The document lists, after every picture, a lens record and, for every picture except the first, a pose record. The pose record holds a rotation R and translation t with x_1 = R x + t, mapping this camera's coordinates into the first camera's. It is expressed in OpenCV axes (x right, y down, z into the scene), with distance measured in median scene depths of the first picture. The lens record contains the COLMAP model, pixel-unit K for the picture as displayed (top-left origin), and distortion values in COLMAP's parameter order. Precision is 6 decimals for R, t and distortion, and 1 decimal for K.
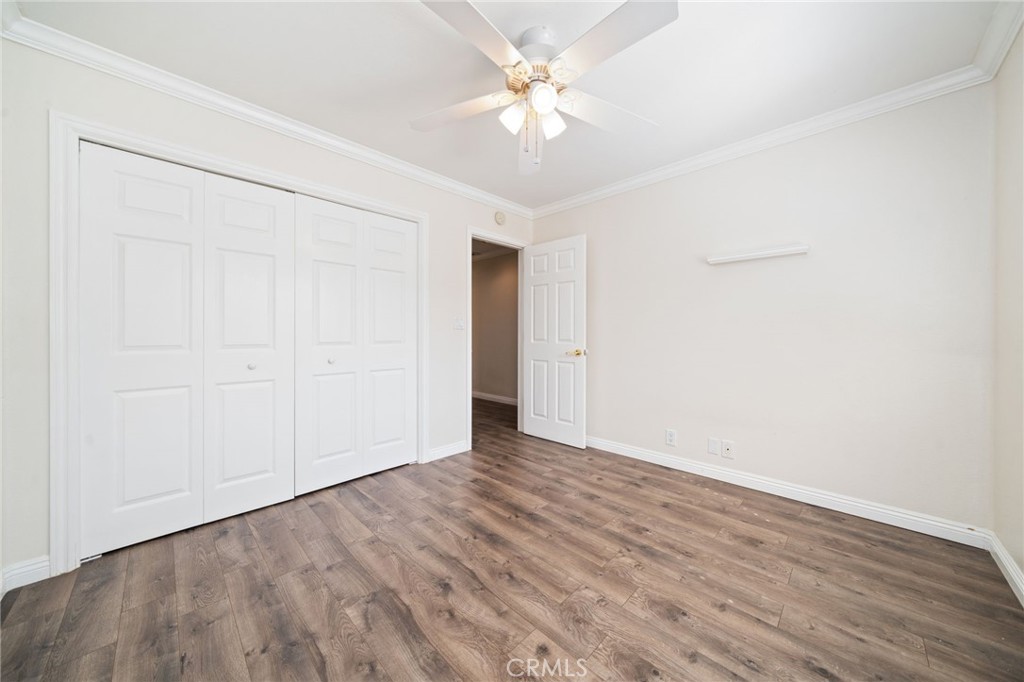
lens RADIAL K [[378.4, 0, 510.4], [0, 378.4, 332.9], [0, 0, 1]] dist [-0.000466, -0.000132]
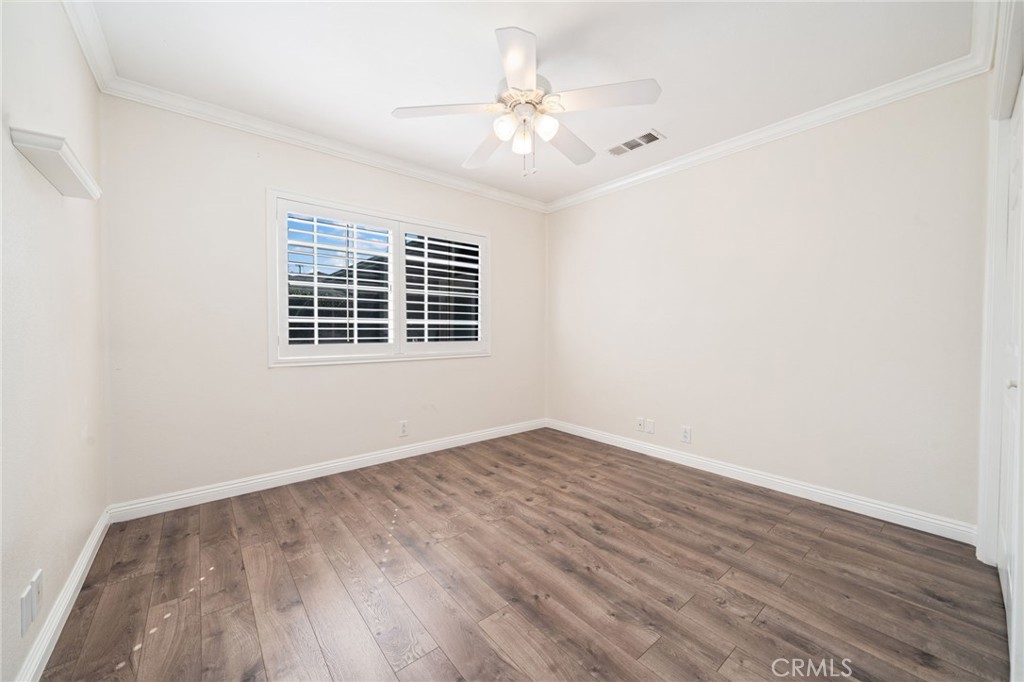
lens RADIAL K [[378.4, 0, 510.4], [0, 378.4, 332.9], [0, 0, 1]] dist [-0.000466, -0.000132]
pose [[-0.995202, -0.001248, 0.097838, -0.002409], [-0.001014, 0.999997, 0.002434, 0.016195], [-0.097840, 0.002323, -0.995199, 2.111596]]
